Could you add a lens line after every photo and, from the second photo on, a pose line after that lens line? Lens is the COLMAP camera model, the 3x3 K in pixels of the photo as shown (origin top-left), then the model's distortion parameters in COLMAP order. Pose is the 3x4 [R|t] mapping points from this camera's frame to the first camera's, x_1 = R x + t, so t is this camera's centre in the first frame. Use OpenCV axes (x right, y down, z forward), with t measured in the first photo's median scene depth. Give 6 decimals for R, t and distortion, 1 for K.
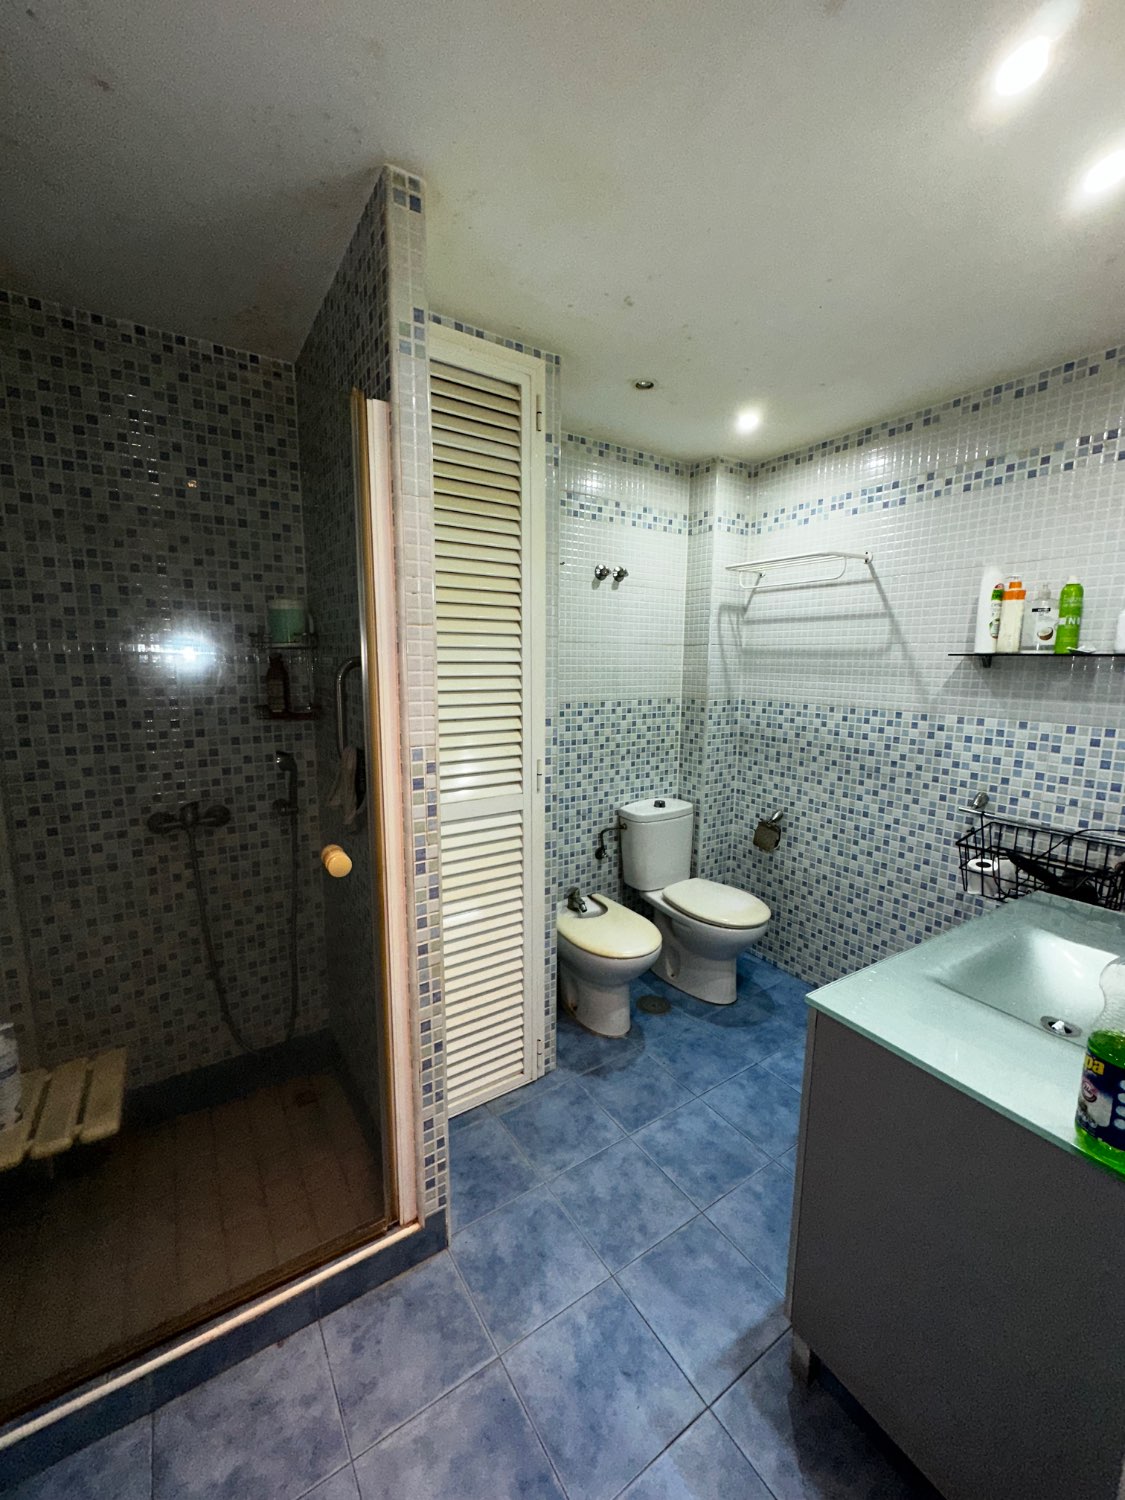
lens RADIAL K [[602.6, 0, 564.6], [0, 602.6, 751.1], [0, 0, 1]] dist [-0.001719, 0.000127]
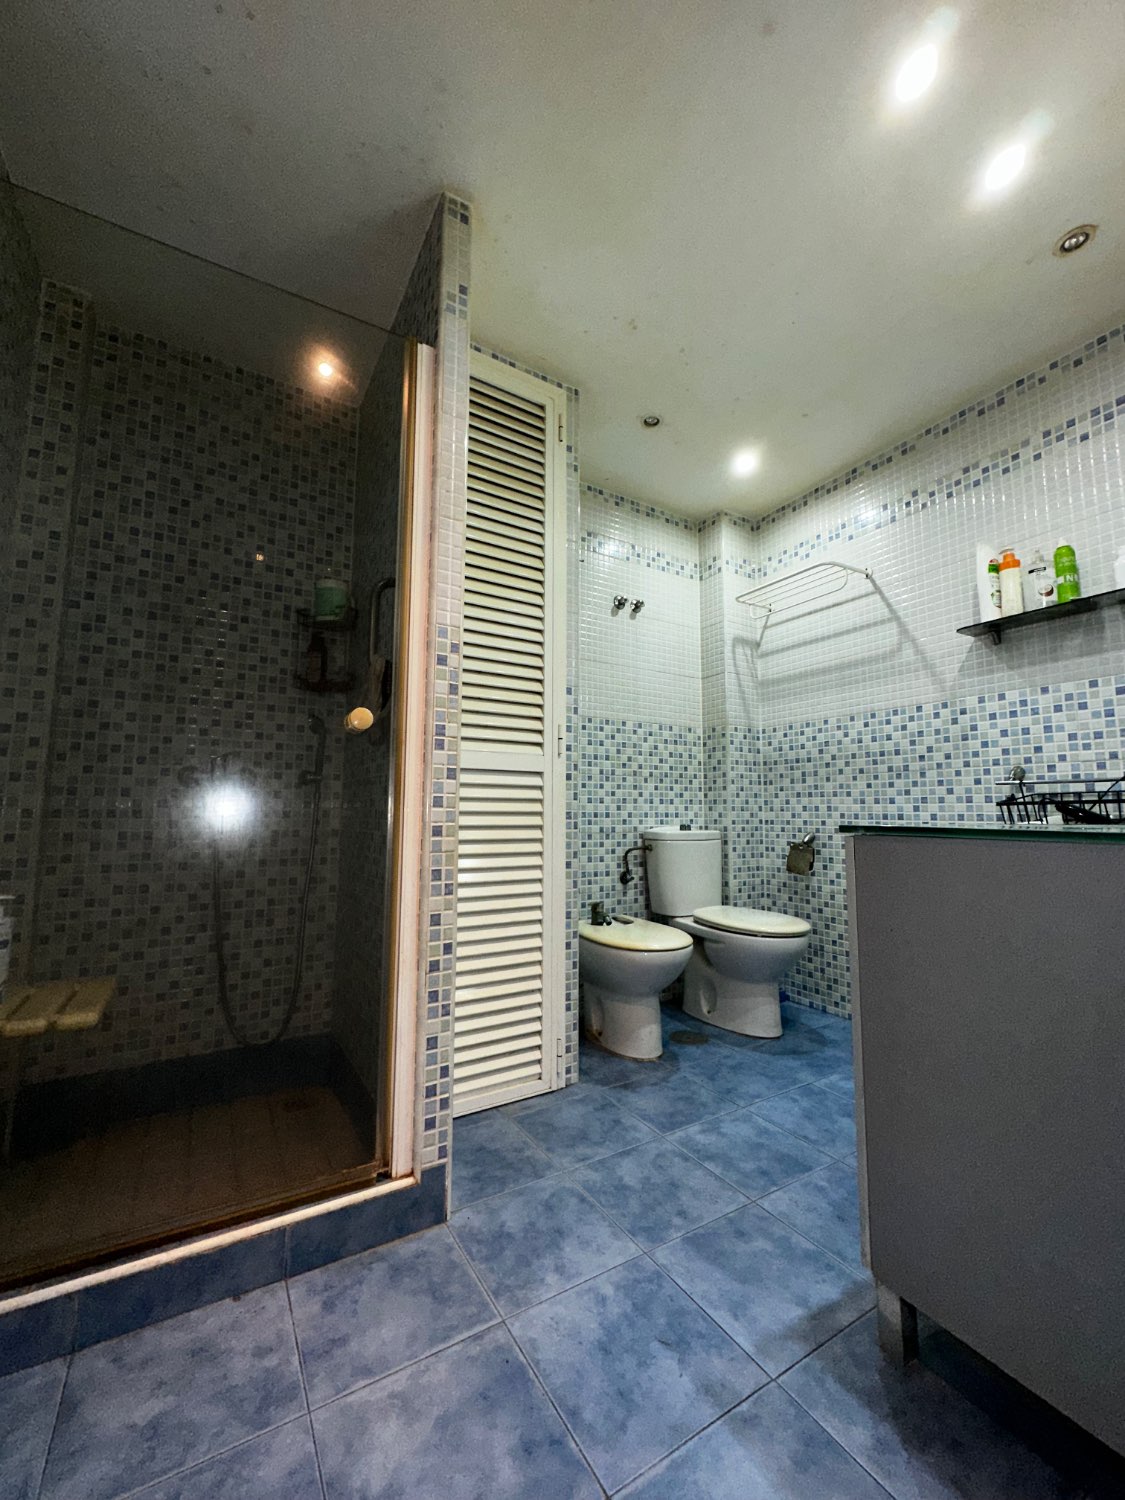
lens RADIAL K [[602.6, 0, 564.2], [0, 602.6, 751.1], [0, 0, 1]] dist [-0.001719, 0.000127]
pose [[0.998985, -0.009224, -0.044083, 0.009591], [-0.002480, 0.966049, -0.258346, 0.336341], [0.044970, 0.258193, 0.965046, 0.029284]]
